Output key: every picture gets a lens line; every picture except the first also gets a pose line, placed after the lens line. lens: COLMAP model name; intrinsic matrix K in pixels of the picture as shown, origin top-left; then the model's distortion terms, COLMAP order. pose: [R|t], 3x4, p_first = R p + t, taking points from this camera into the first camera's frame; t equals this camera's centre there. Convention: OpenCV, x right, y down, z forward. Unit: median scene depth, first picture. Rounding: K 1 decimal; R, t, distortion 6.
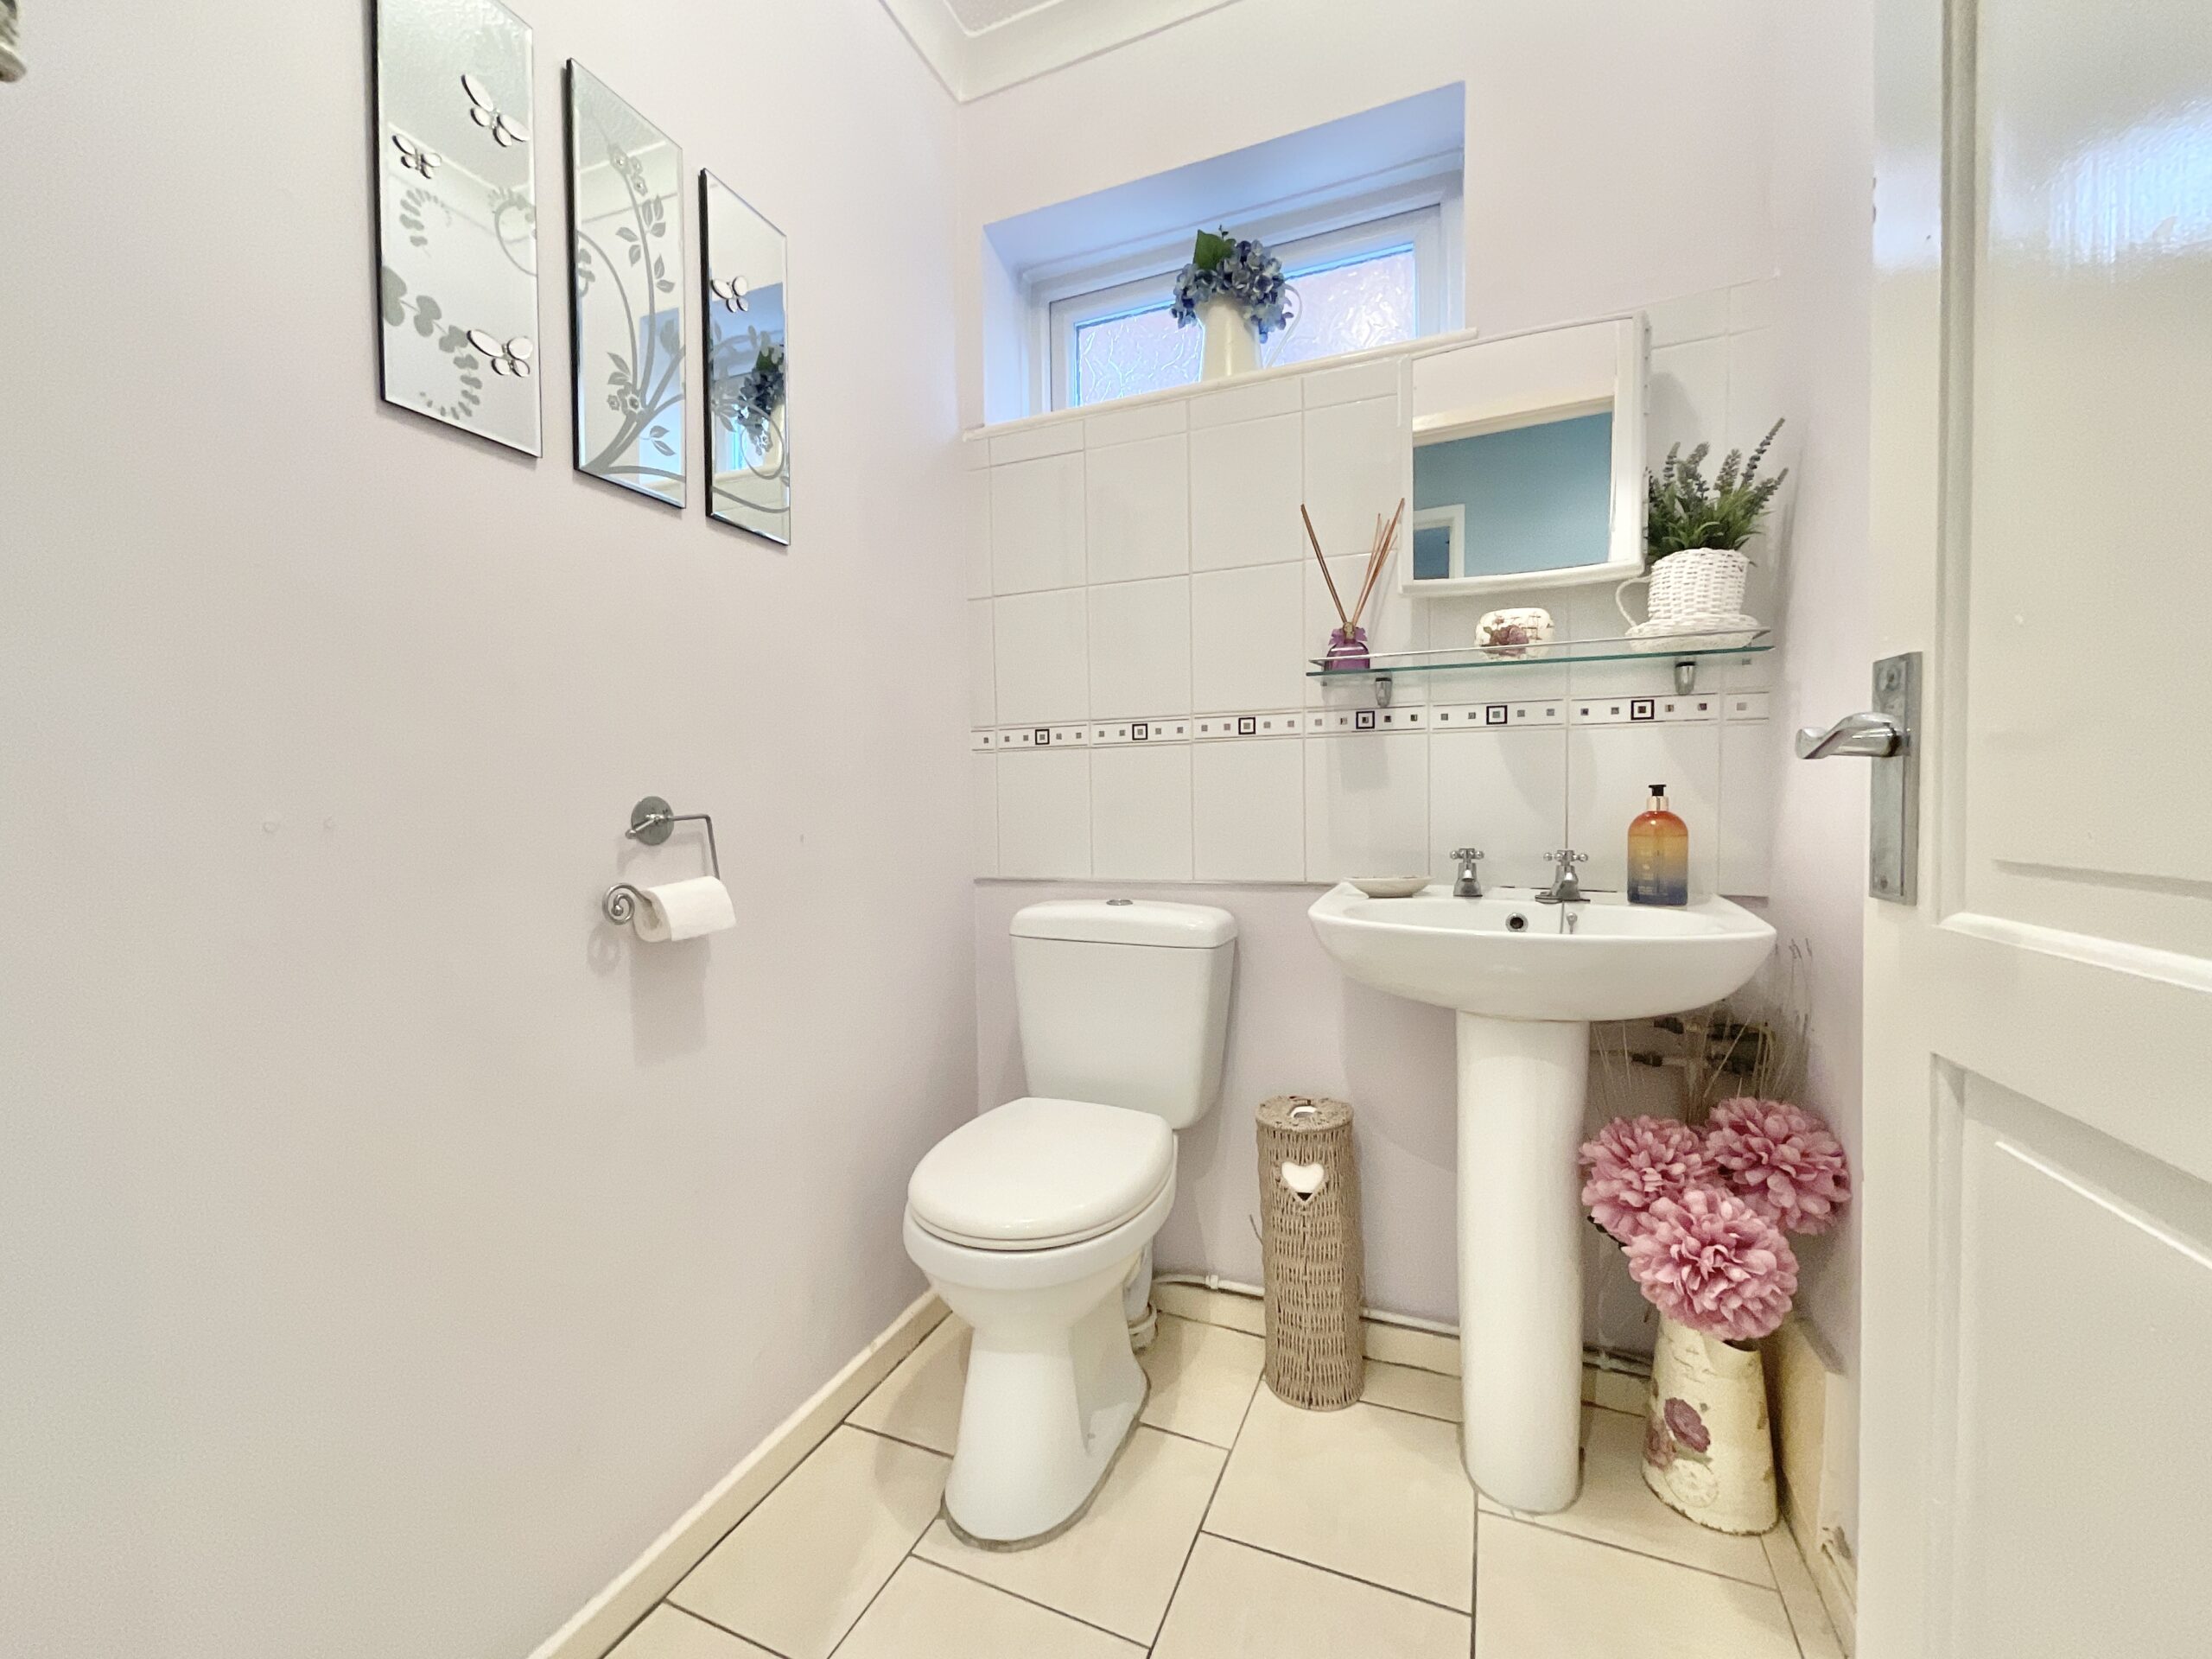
lens RADIAL K [[897.6, 0, 1095.8], [0, 897.6, 822.7], [0, 0, 1]] dist [-0.002168, 0.002357]
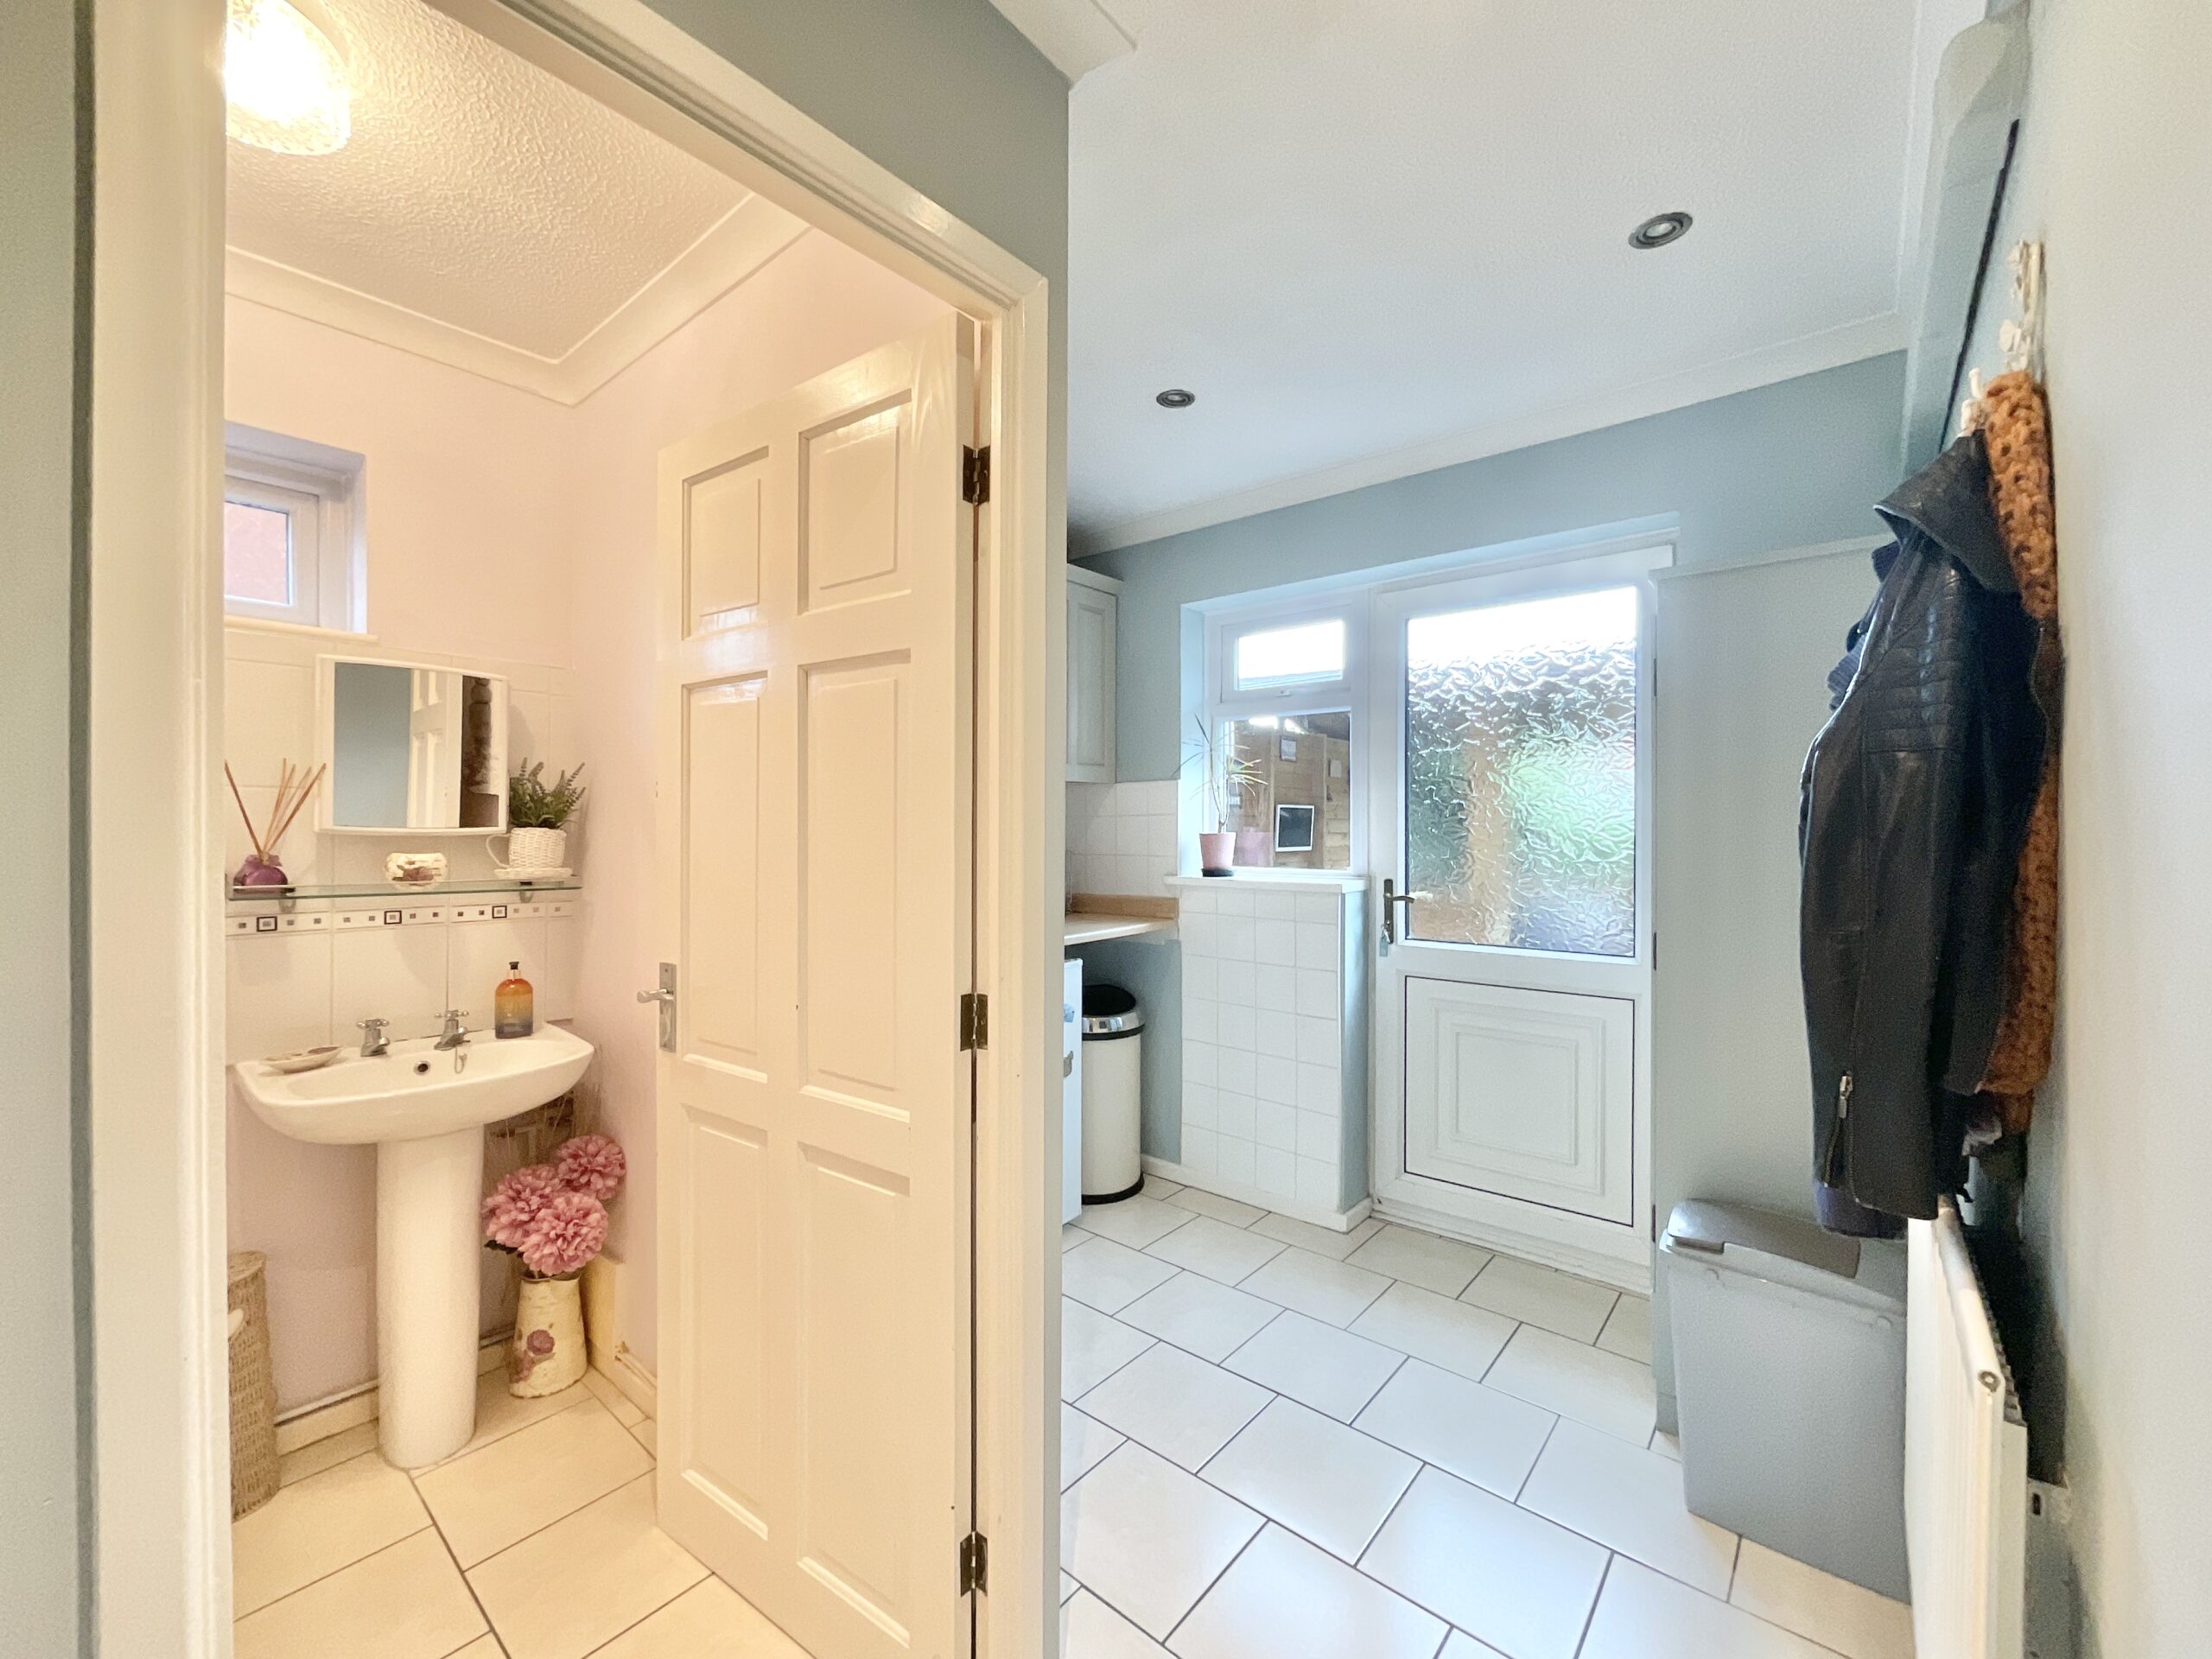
lens RADIAL K [[897.6, 0, 1104.0], [0, 897.6, 829.8], [0, 0, 1]] dist [-0.002168, 0.002357]
pose [[0.289015, 0.007949, 0.957292, -0.682183], [0.018983, 0.999721, -0.014032, -0.262259], [-0.957136, 0.022227, 0.288783, -0.545847]]
